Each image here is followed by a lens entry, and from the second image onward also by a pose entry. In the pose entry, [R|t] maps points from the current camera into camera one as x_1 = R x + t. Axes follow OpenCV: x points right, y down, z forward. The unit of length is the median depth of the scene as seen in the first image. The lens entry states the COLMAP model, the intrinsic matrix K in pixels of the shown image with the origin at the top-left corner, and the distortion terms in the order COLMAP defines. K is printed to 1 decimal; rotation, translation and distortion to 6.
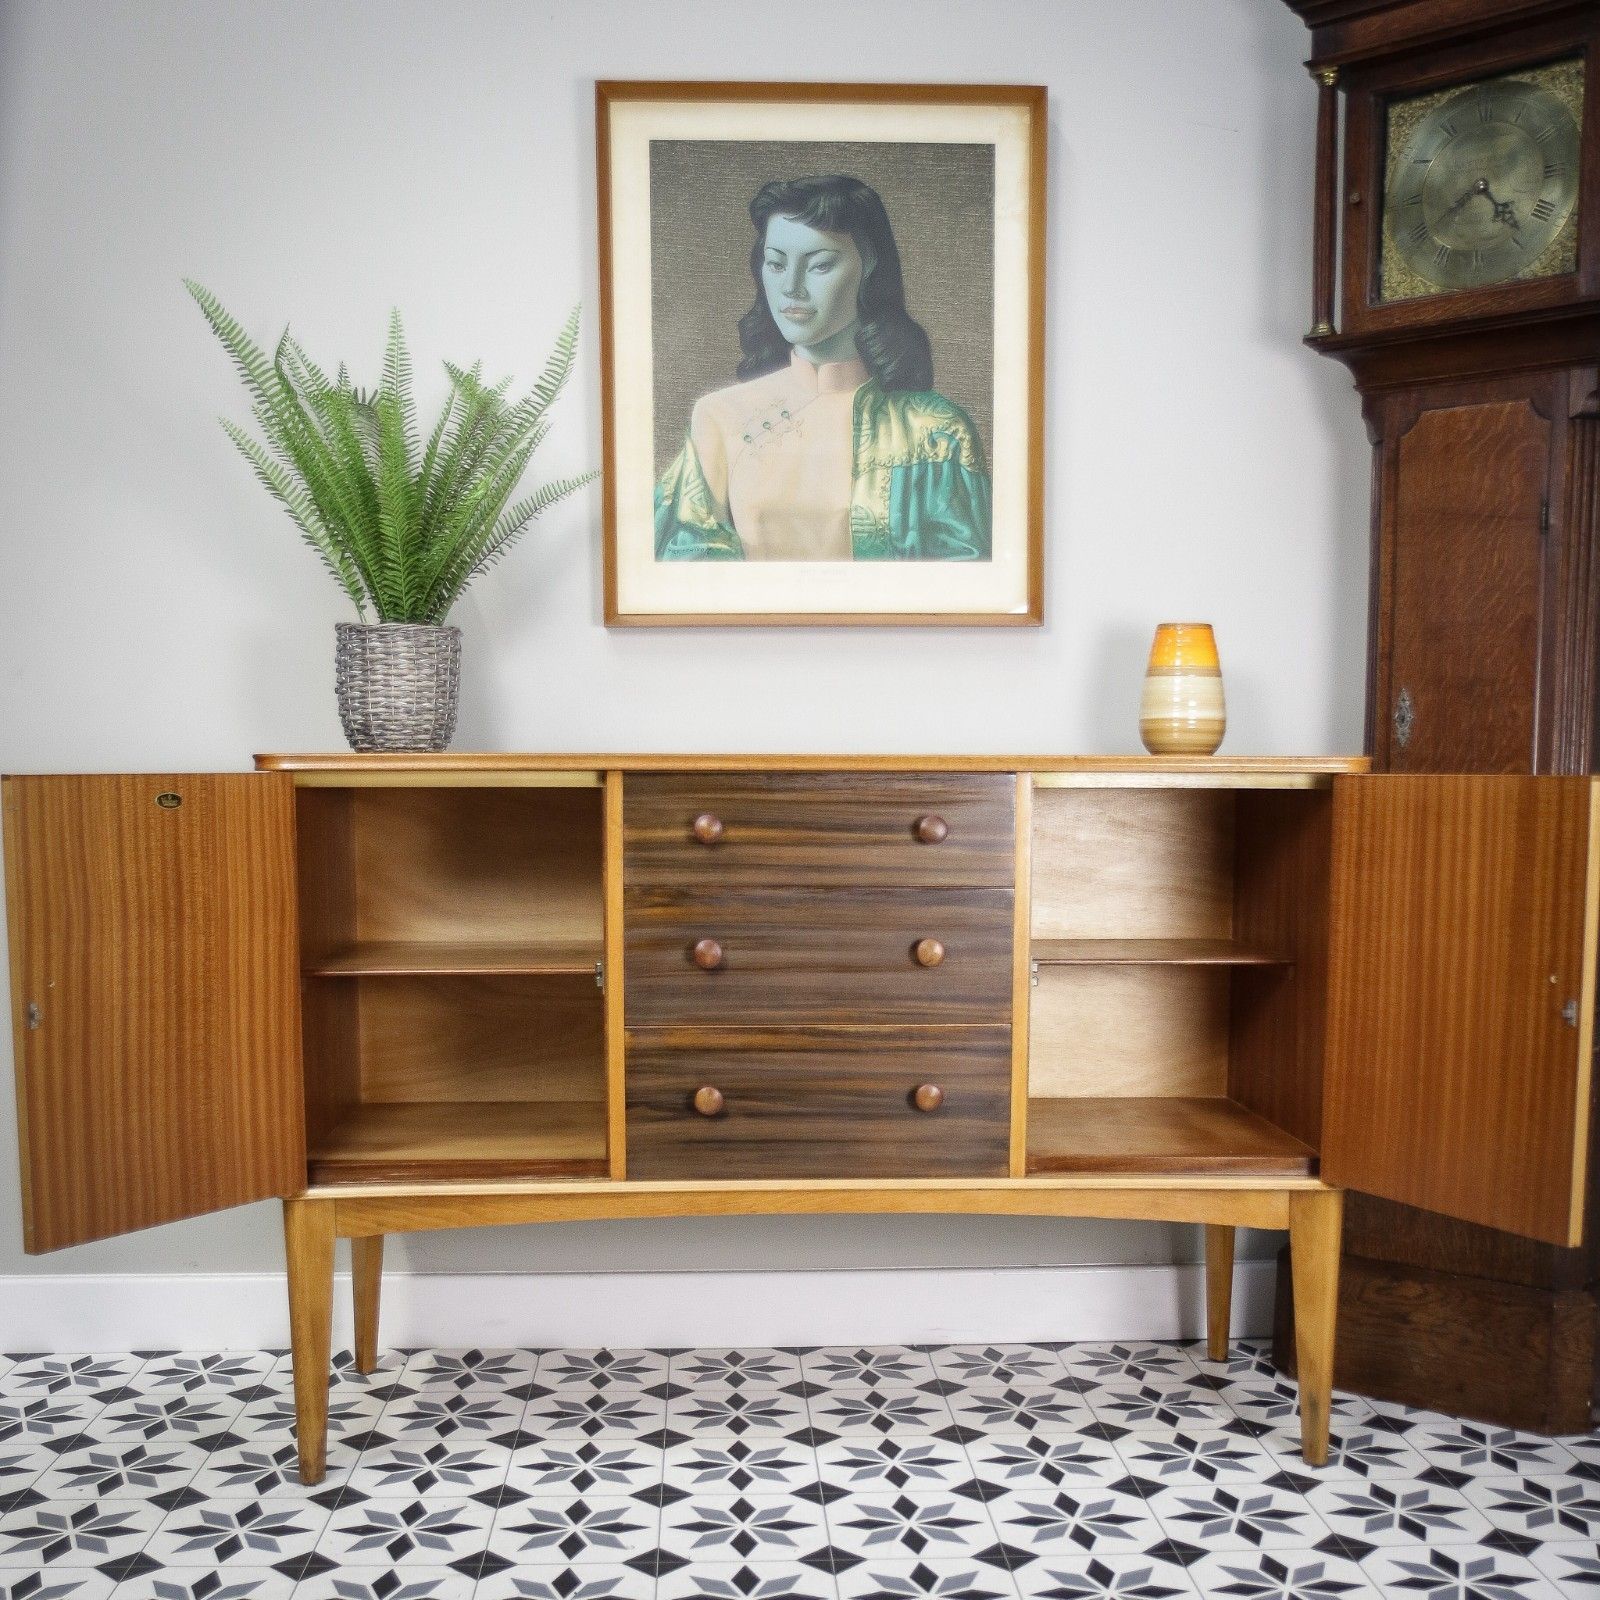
lens RADIAL K [[1887.9, 0, 790.5], [0, 1887.9, 992.6], [0, 0, 1]] dist [-0.100687, 0.121150]
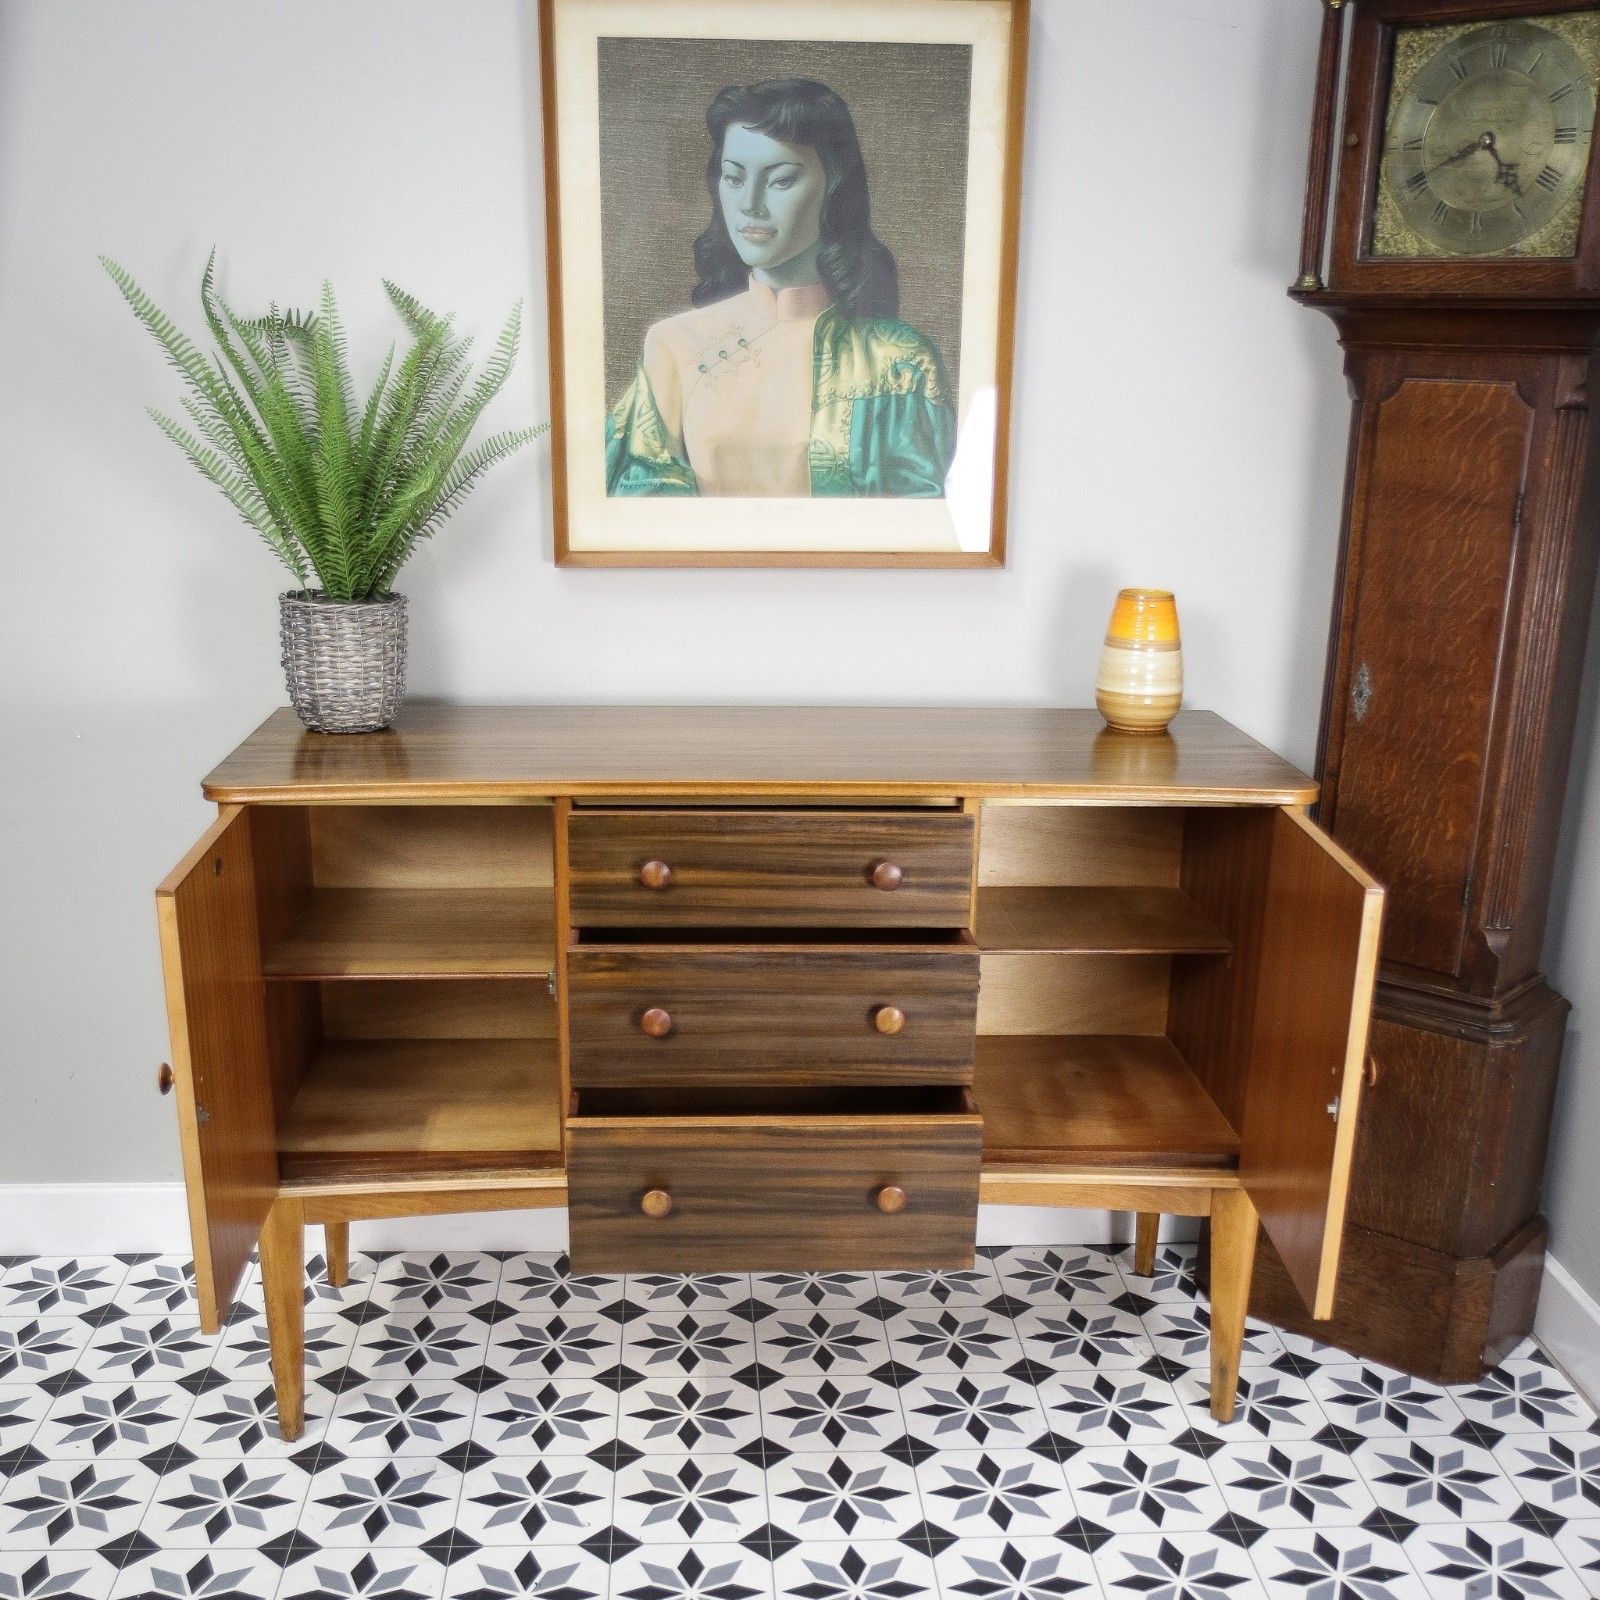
lens RADIAL K [[1887.9, 0, 790.5], [0, 1887.9, 992.6], [0, 0, 1]] dist [-0.100687, 0.121150]
pose [[0.999828, 0.010704, 0.015137, 0.011347], [-0.013733, 0.976110, 0.216845, -0.202588], [-0.012454, -0.217015, 0.976089, -0.000999]]
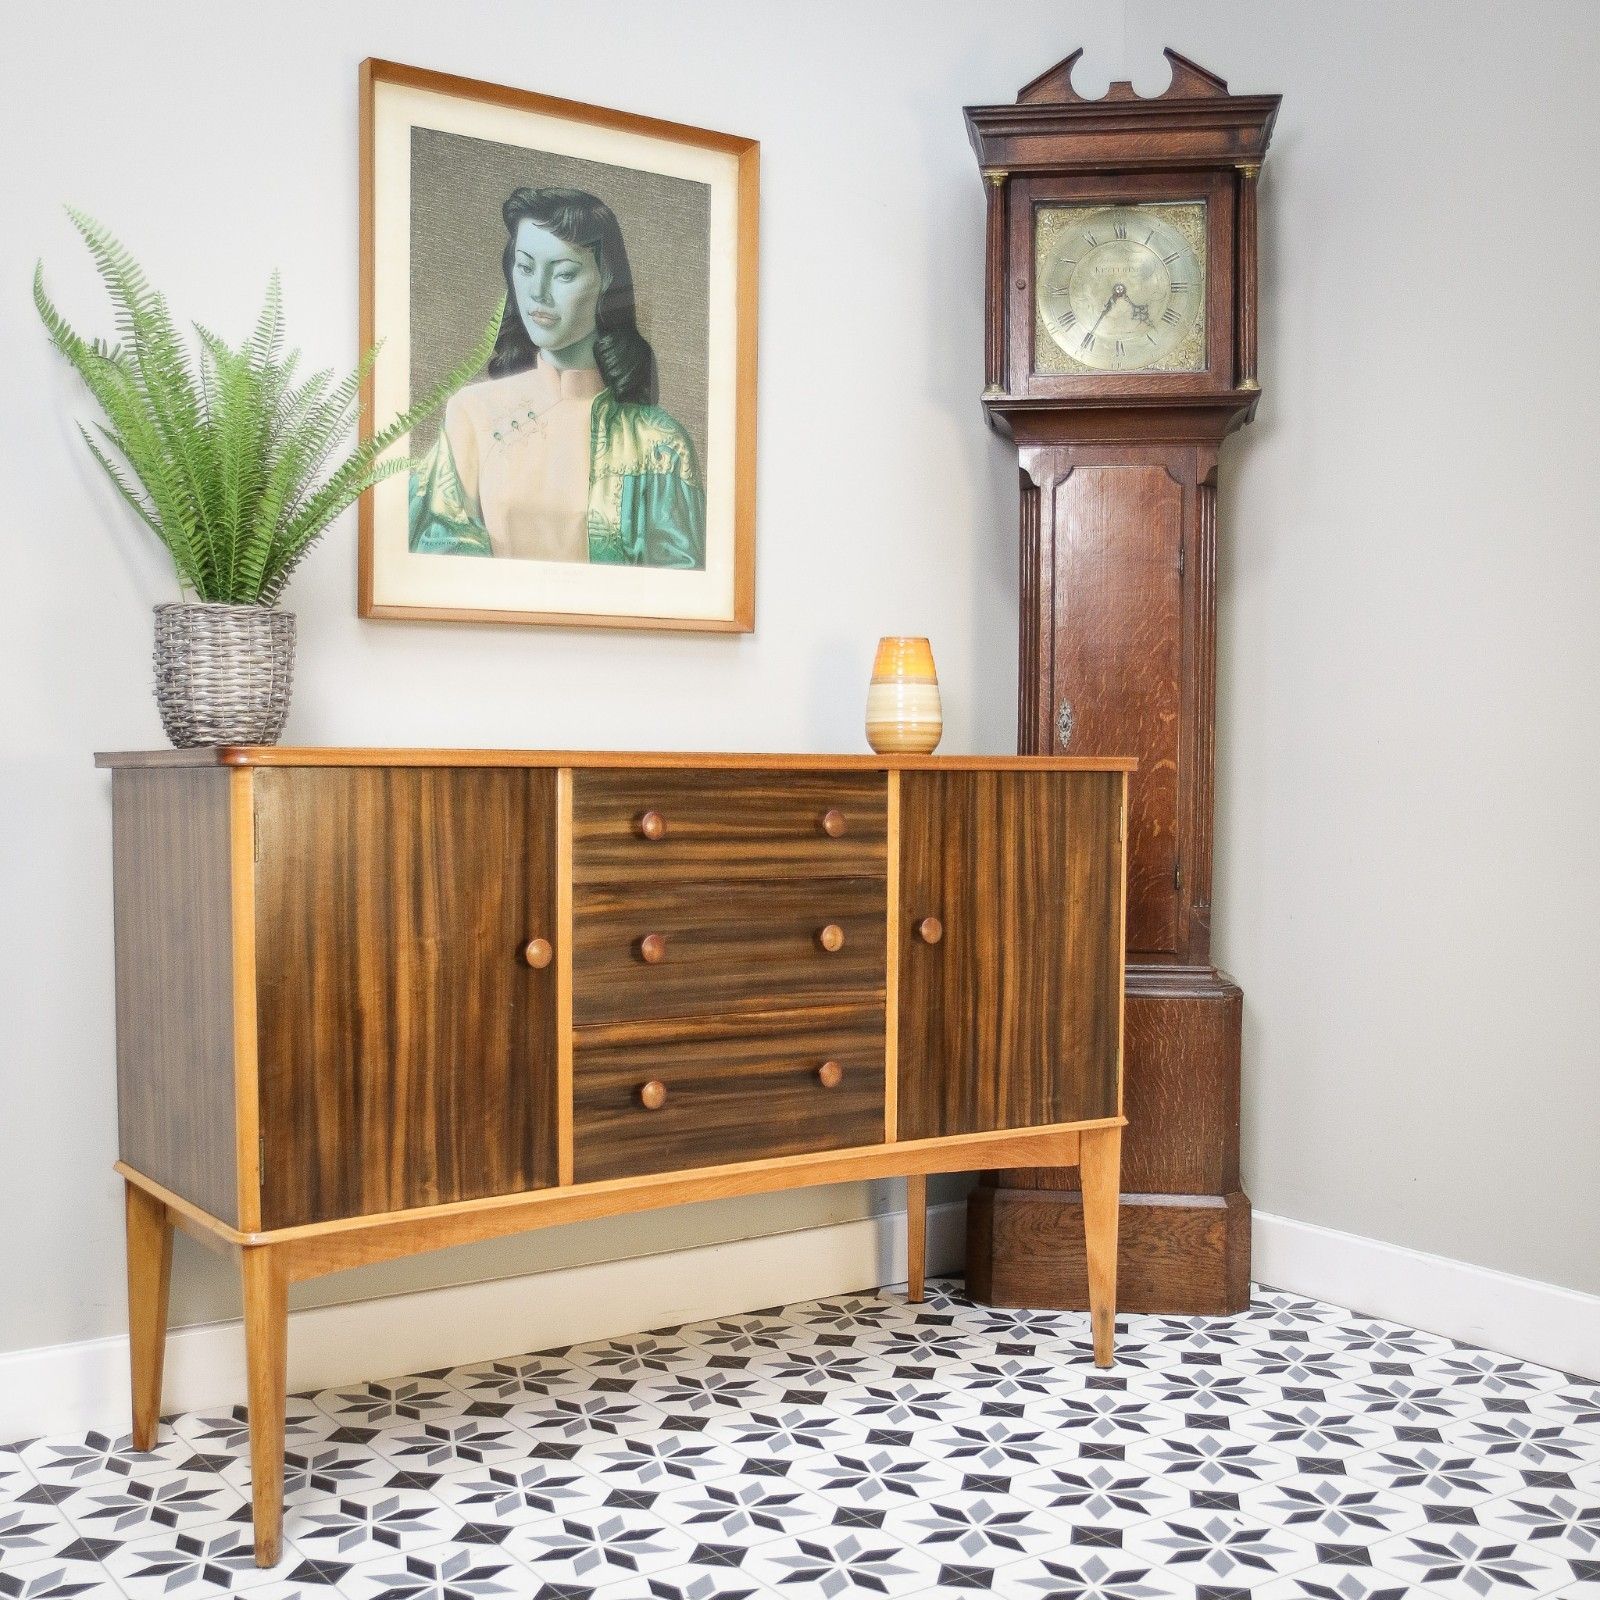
lens RADIAL K [[1899.6, 0, 776.3], [0, 1899.6, 889.0], [0, 0, 1]] dist [-0.097539, 0.082098]
pose [[0.851944, -0.029906, 0.522778, -0.451282], [0.058073, 0.997605, -0.037569, -0.009185], [-0.520402, 0.062366, 0.851641, 0.087233]]
